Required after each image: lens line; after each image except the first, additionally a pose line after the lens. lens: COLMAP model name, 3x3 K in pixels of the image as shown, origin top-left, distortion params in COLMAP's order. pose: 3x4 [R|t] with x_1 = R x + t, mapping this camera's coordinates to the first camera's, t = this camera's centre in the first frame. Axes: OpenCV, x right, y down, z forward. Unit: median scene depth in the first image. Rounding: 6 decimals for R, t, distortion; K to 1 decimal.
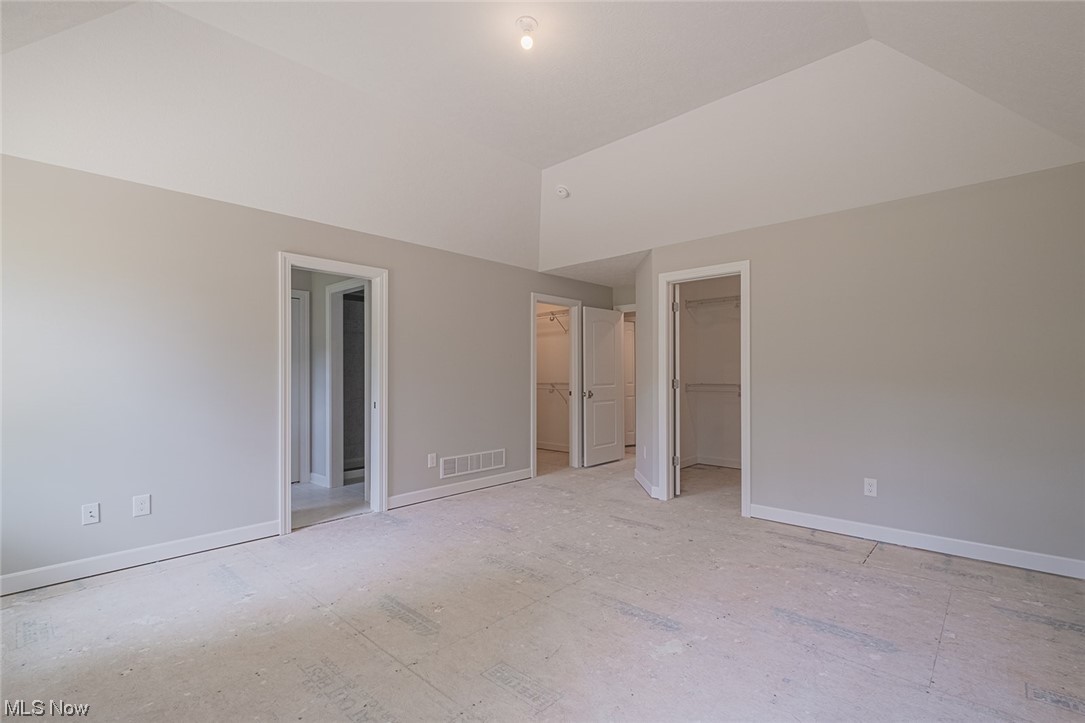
lens RADIAL K [[473.1, 0, 549.1], [0, 473.1, 372.1], [0, 0, 1]] dist [-0.002380, -0.001518]
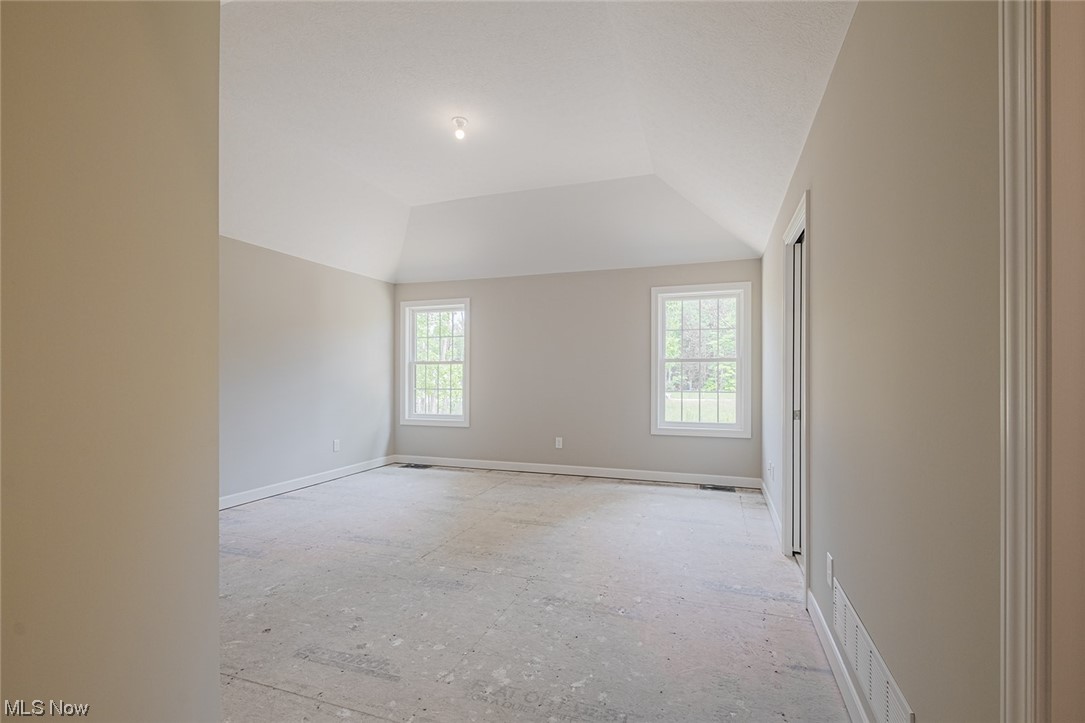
lens RADIAL K [[473.1, 0, 549.1], [0, 473.1, 372.1], [0, 0, 1]] dist [-0.002380, -0.001518]
pose [[-0.904395, 0.000392, -0.426695, 0.233386], [0.004596, 0.999951, -0.008823, 0.014034], [0.426671, -0.009941, -0.904352, 1.796150]]
